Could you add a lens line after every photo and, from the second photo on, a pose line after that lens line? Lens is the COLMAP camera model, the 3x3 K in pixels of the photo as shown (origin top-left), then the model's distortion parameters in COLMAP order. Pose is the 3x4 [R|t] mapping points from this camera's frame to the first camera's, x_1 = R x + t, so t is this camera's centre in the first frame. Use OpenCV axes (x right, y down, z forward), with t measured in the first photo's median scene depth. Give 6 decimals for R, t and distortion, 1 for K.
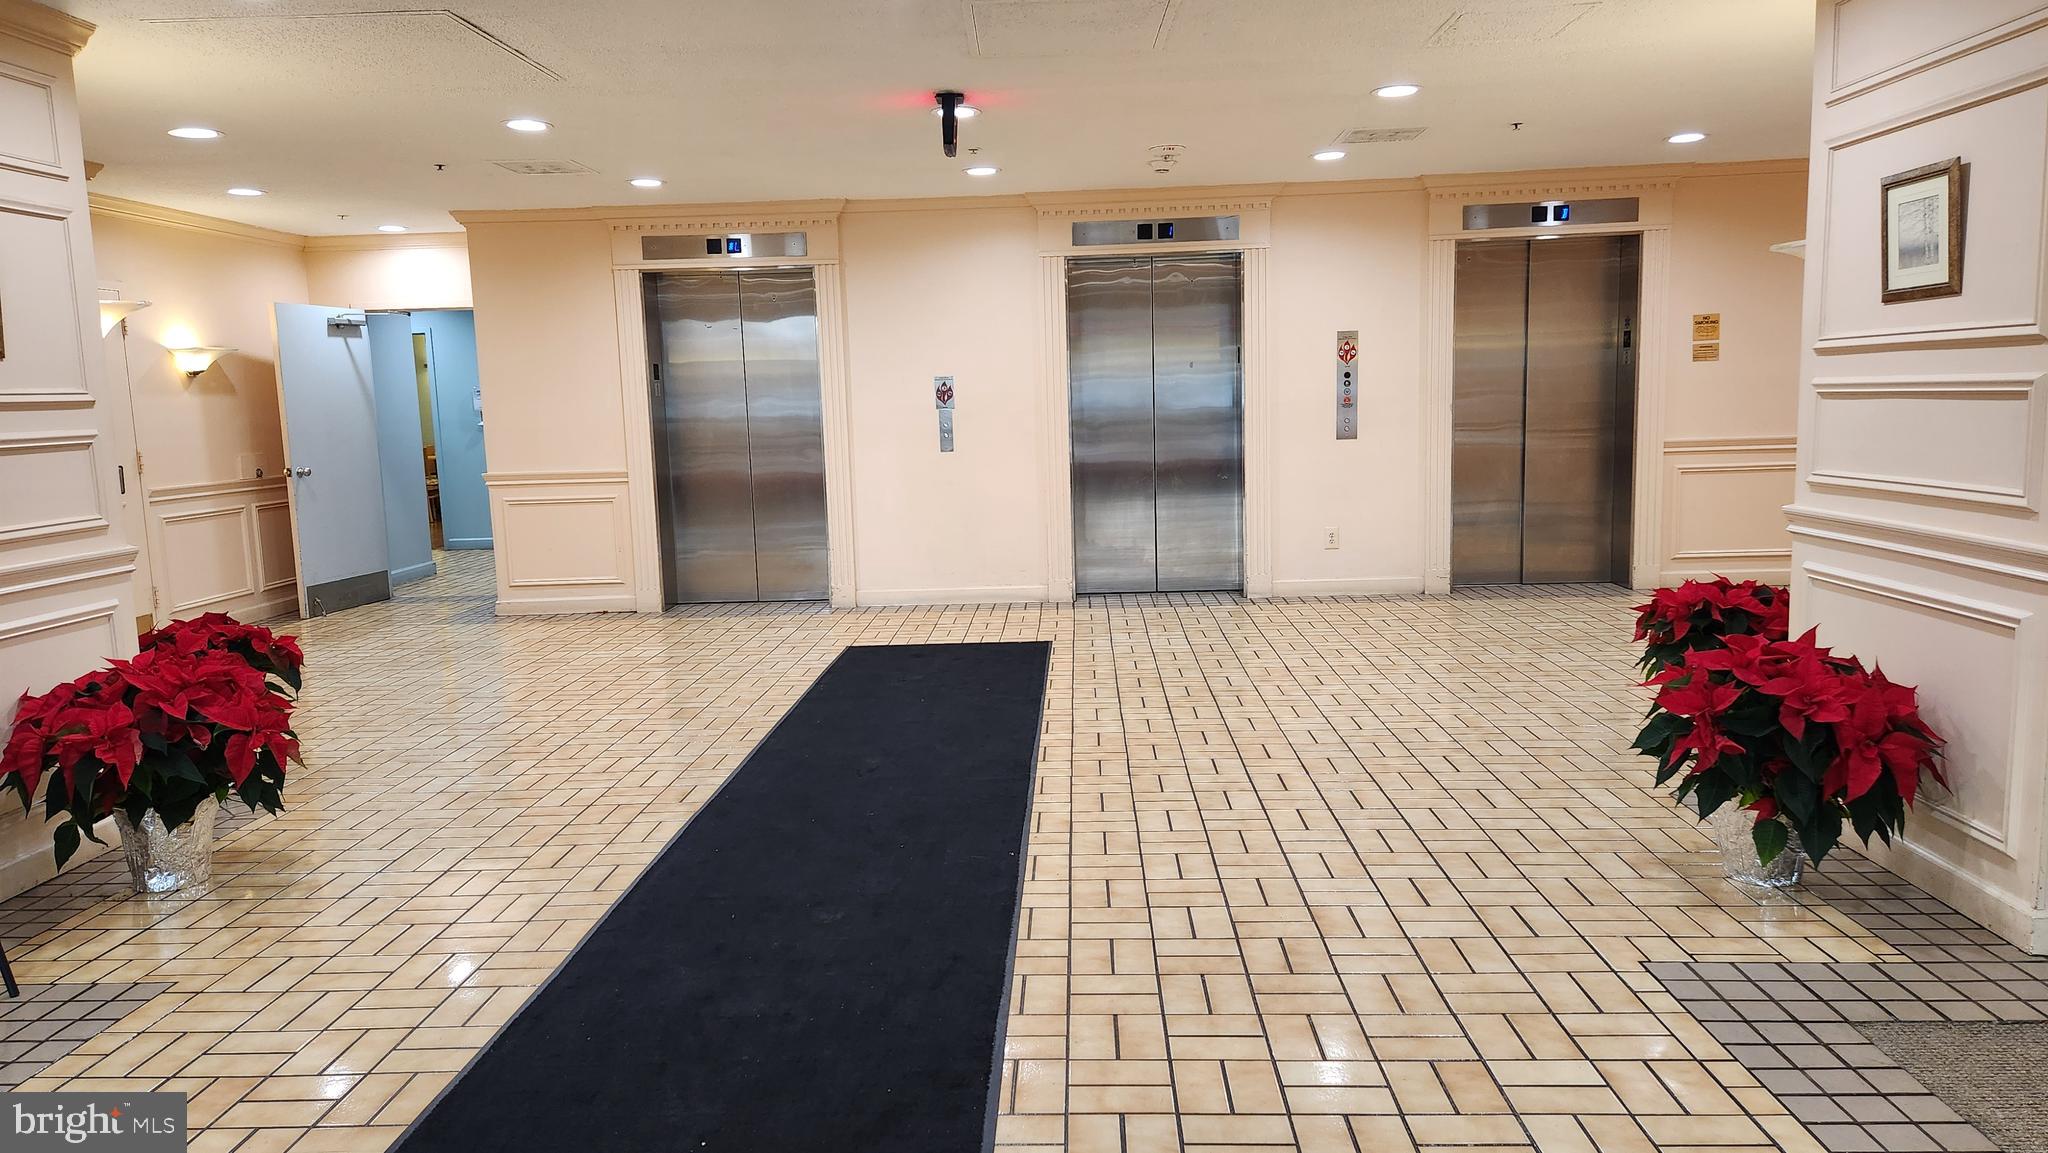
lens RADIAL K [[1365.8, 0, 1024.0], [0, 1365.8, 573.1], [0, 0, 1]] dist [0.047249, 0.000205]
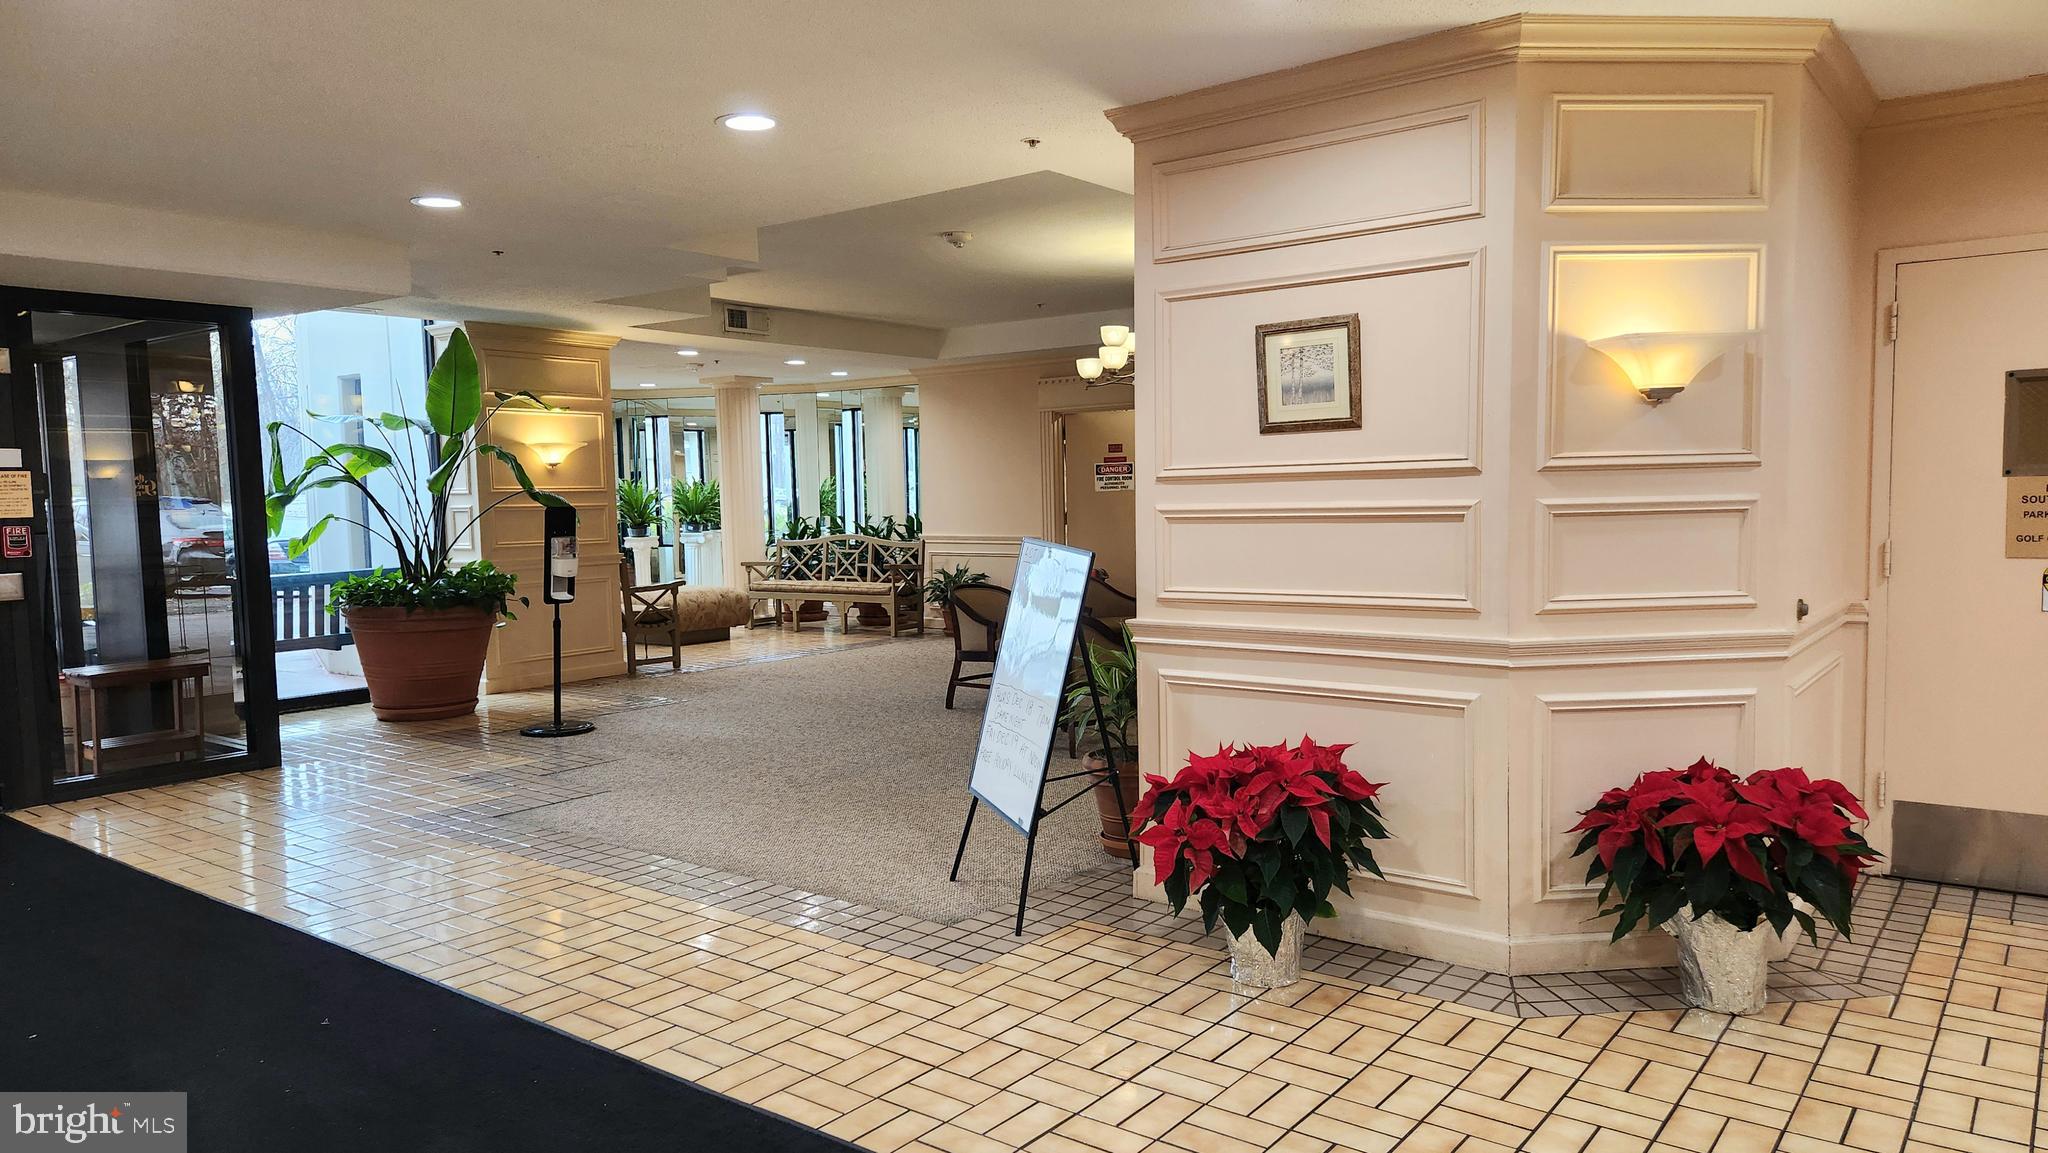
lens RADIAL K [[1365.8, 0, 1021.4], [0, 1365.8, 594.3], [0, 0, 1]] dist [0.047249, 0.000205]
pose [[-0.584951, 0.103516, -0.804436, 0.259756], [-0.071193, 0.981440, 0.178062, -0.228975], [0.807938, 0.161428, -0.566725, 1.636204]]
